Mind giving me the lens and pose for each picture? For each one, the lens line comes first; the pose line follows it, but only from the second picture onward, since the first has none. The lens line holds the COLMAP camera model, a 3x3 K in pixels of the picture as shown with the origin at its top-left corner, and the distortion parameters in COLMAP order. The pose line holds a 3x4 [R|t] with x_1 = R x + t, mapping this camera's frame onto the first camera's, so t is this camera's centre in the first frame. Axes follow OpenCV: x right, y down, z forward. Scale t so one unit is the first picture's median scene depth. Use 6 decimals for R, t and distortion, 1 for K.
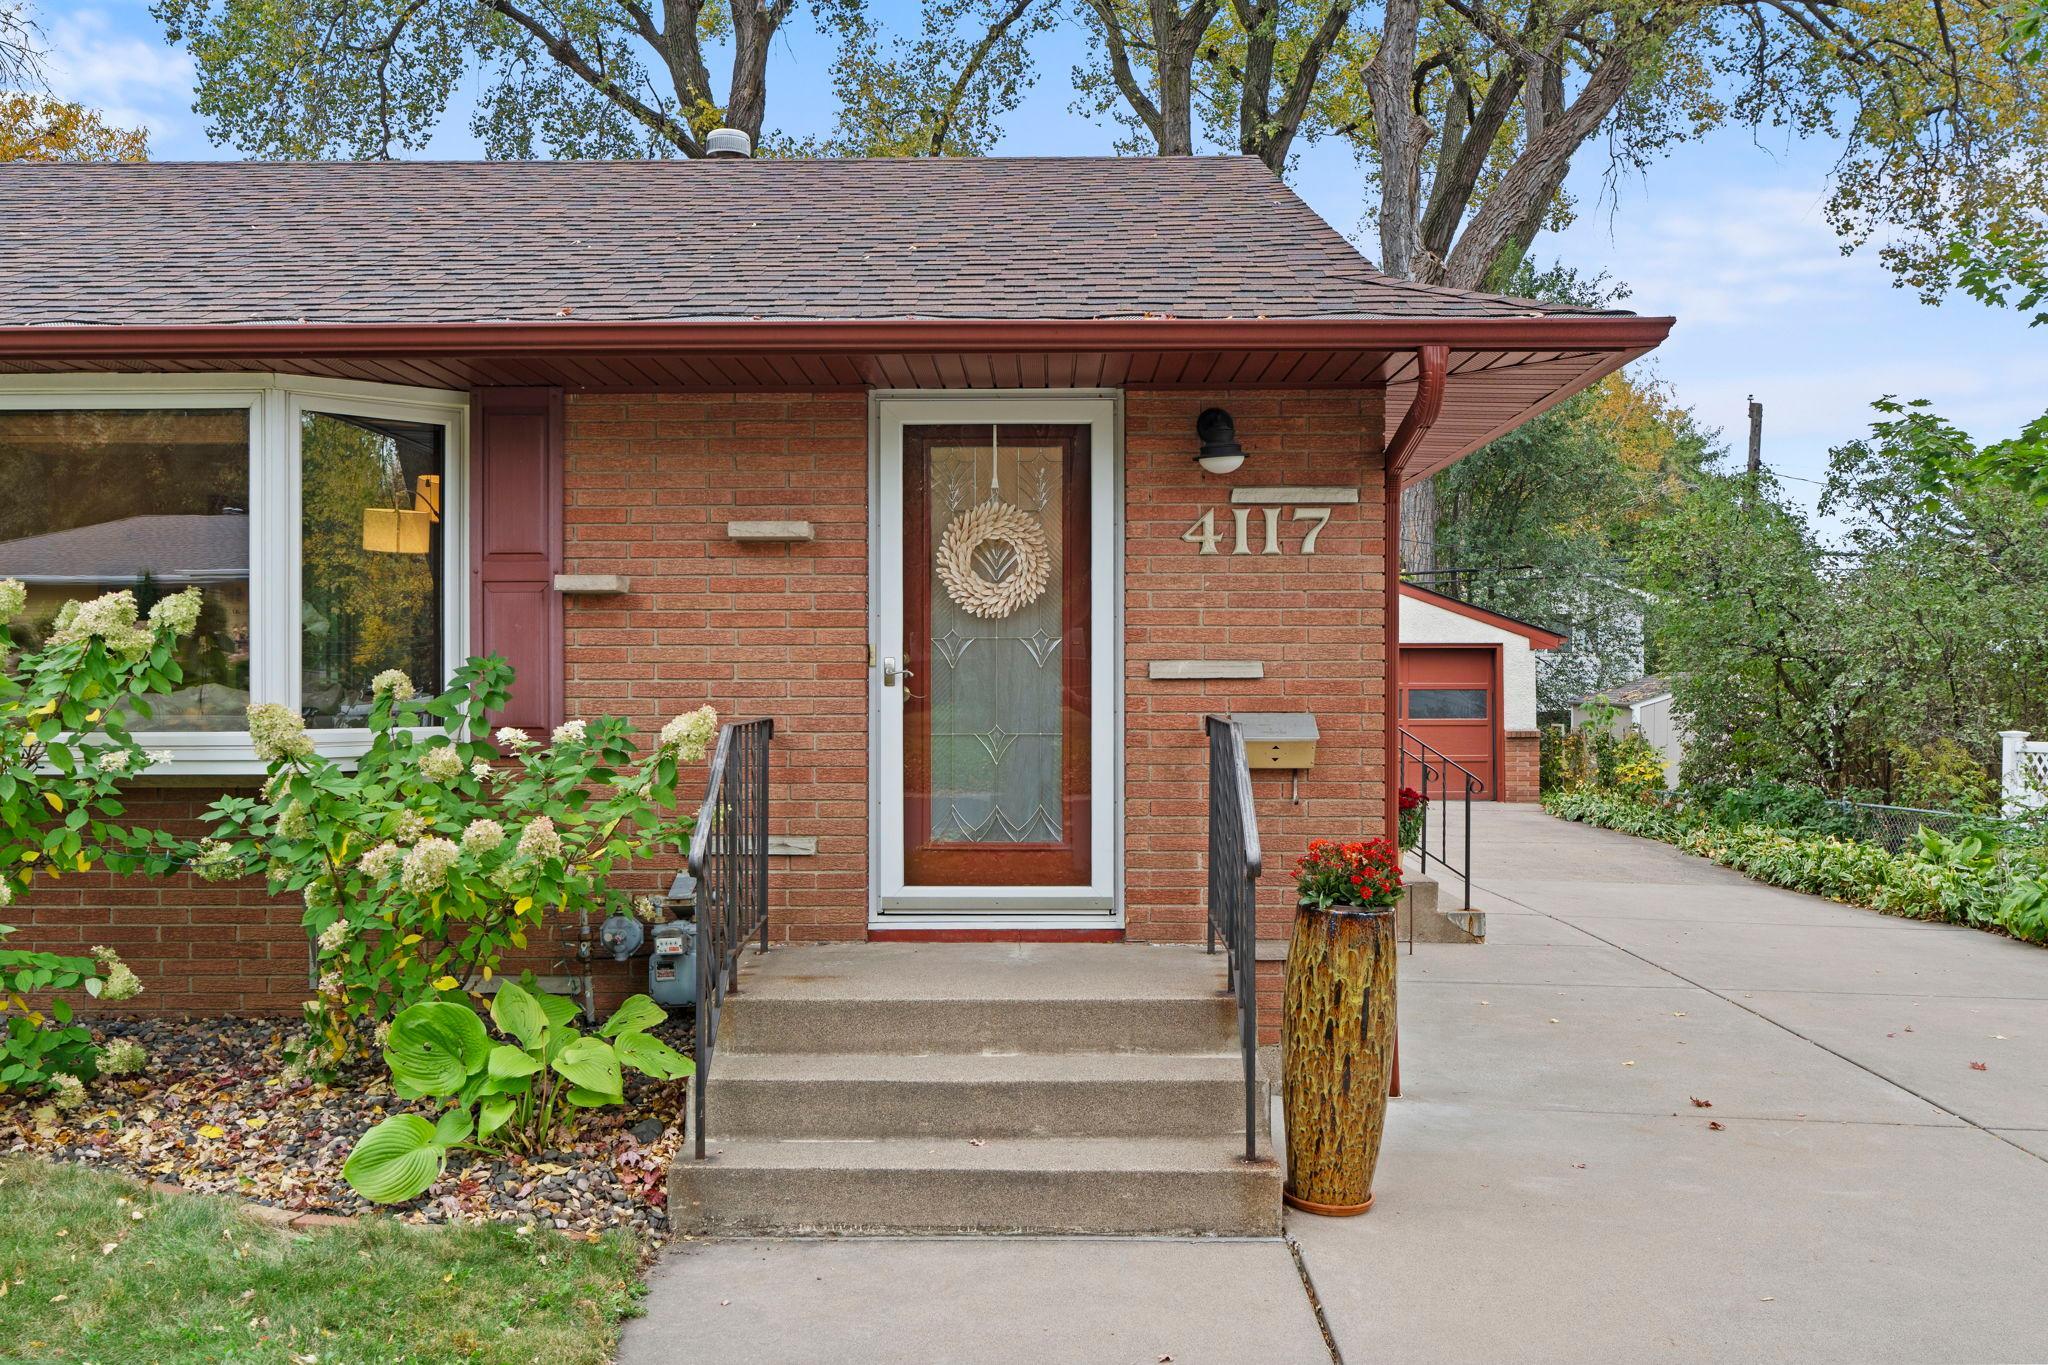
lens RADIAL K [[1712.8, 0, 1018.9], [0, 1712.8, 692.0], [0, 0, 1]] dist [-0.003079, 0.010524]
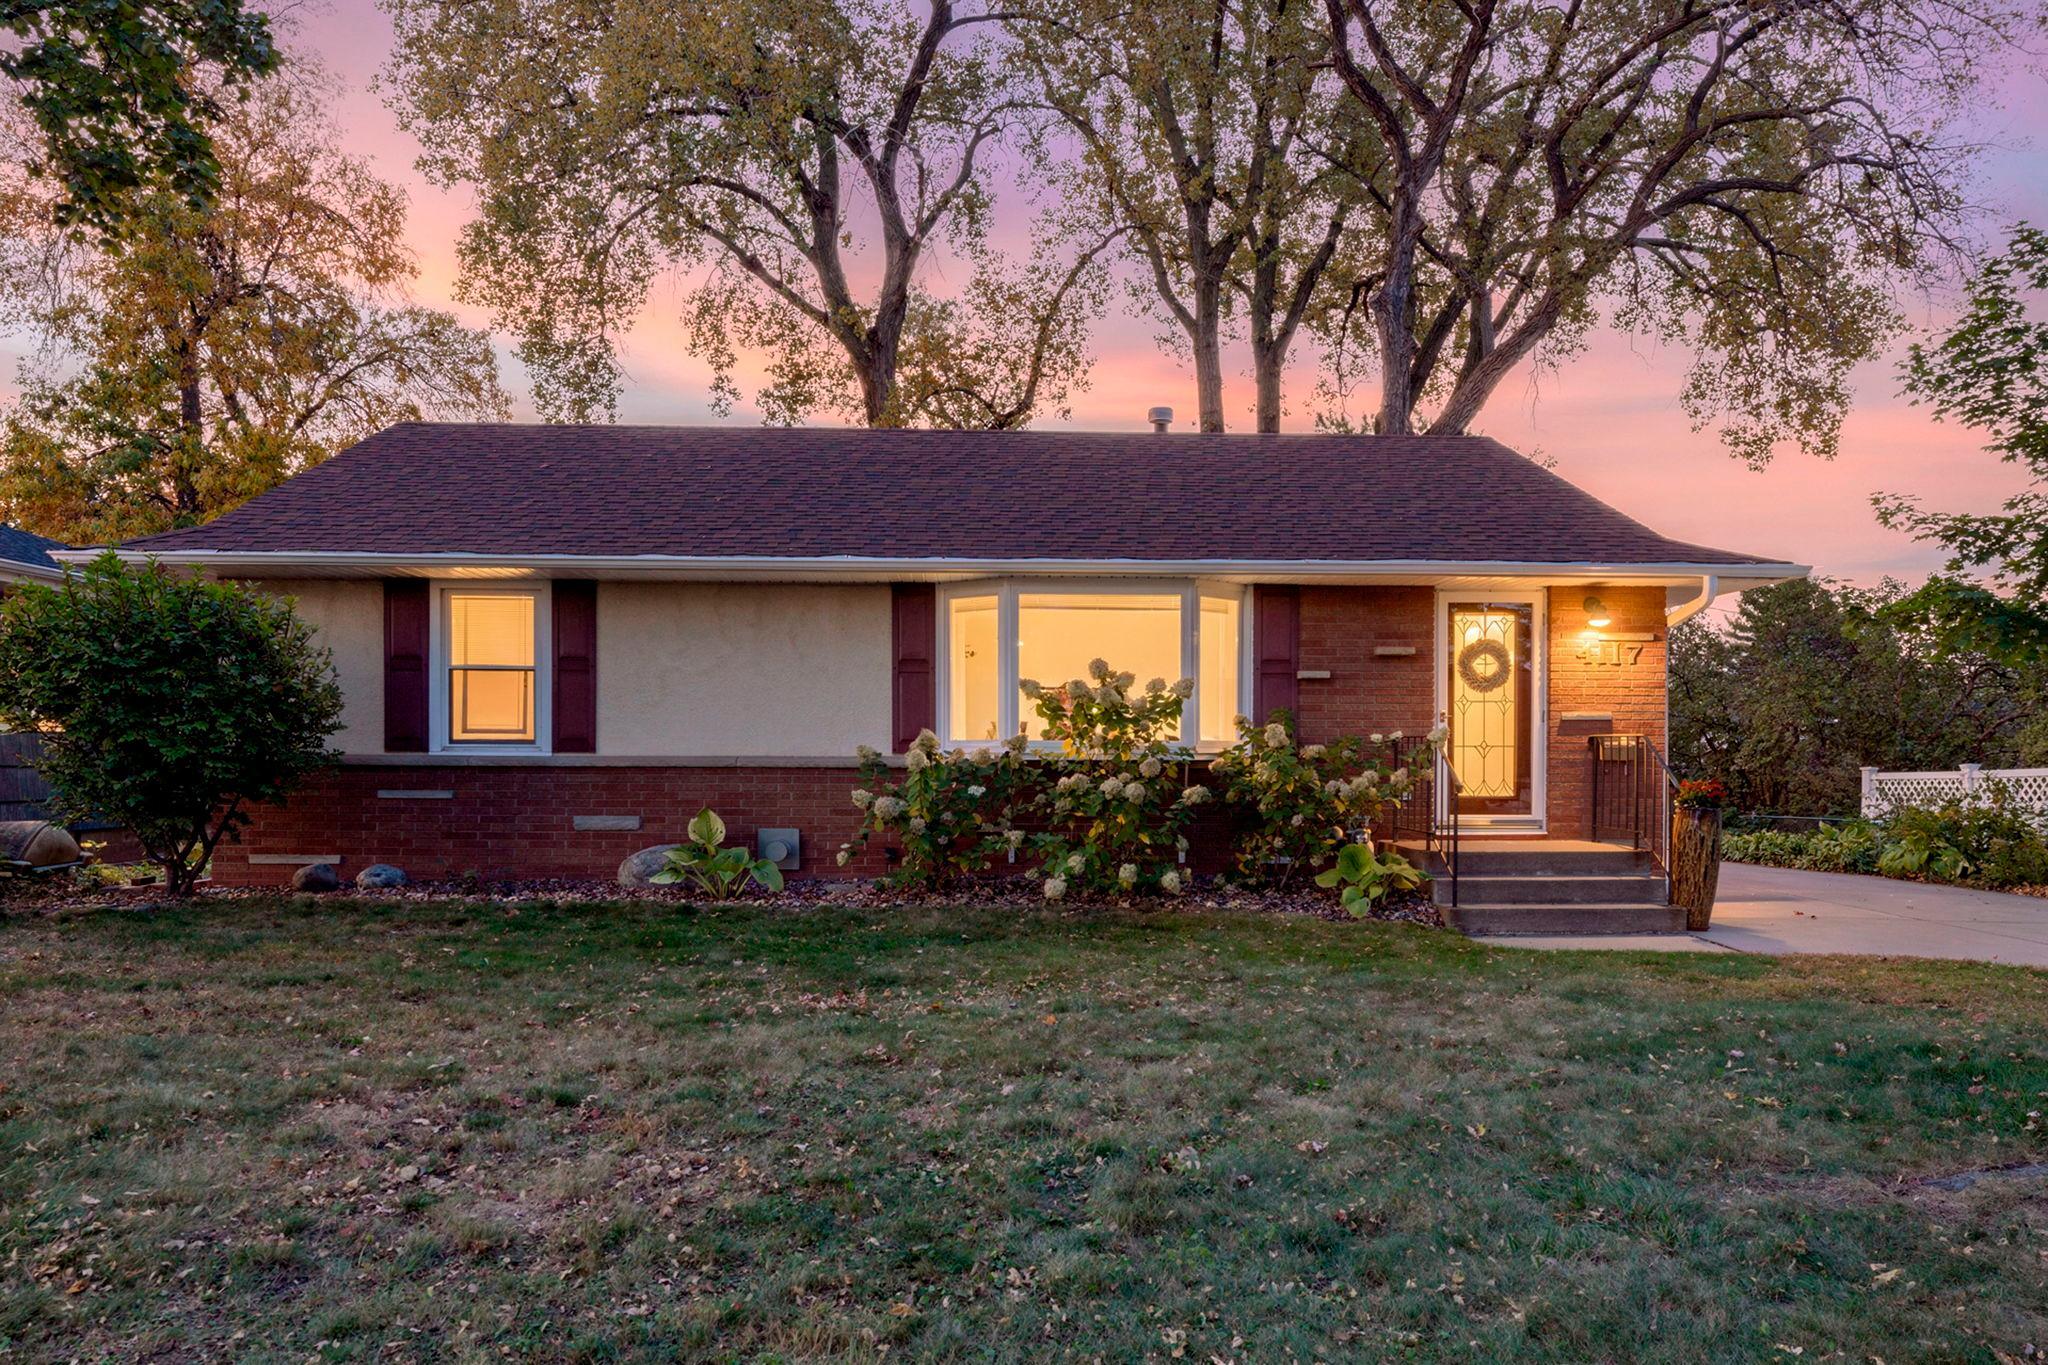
lens RADIAL K [[1481.0, 0, 1027.2], [0, 1481.0, 777.1], [0, 0, 1]] dist [-0.001526, -0.002837]
pose [[0.998091, 0.002483, 0.061714, -0.127145], [-0.003013, 0.999959, 0.008498, 0.009145], [-0.061690, -0.008667, 0.998058, -0.150148]]
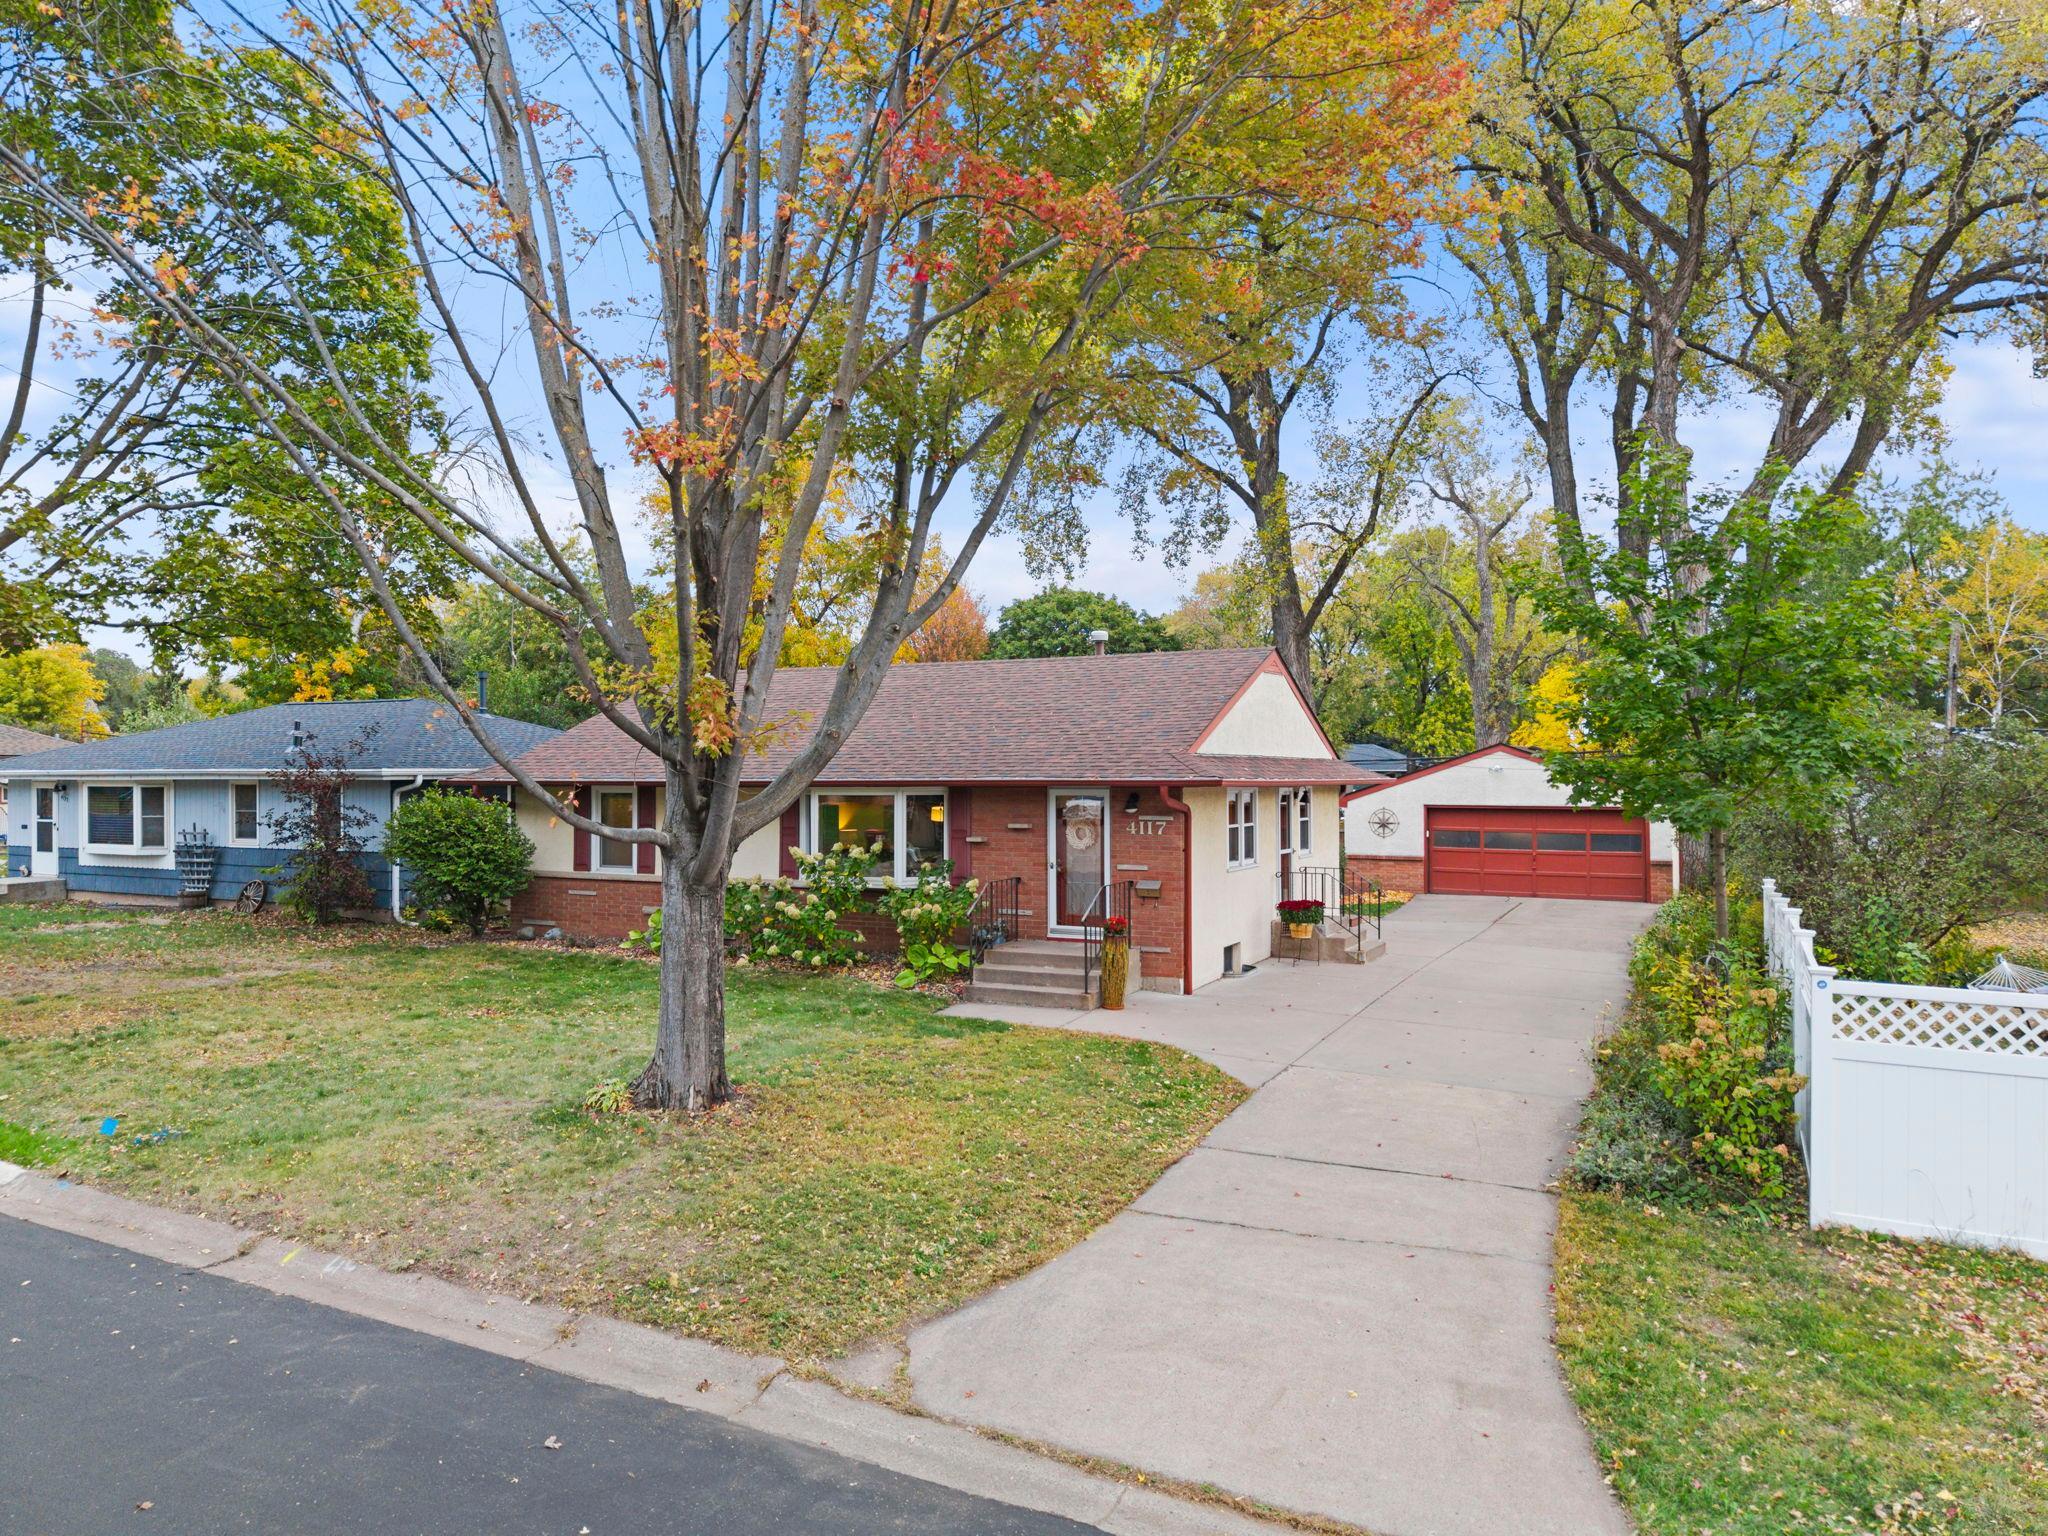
lens RADIAL K [[1363.6, 0, 1019.8], [0, 1363.6, 778.8], [0, 0, 1]] dist [0.034077, -0.041369]
pose [[0.898939, 0.000726, -0.438072, 0.210377], [-0.001097, 0.999999, -0.000593, -0.035942], [0.438072, 0.001013, 0.898940, -0.299790]]
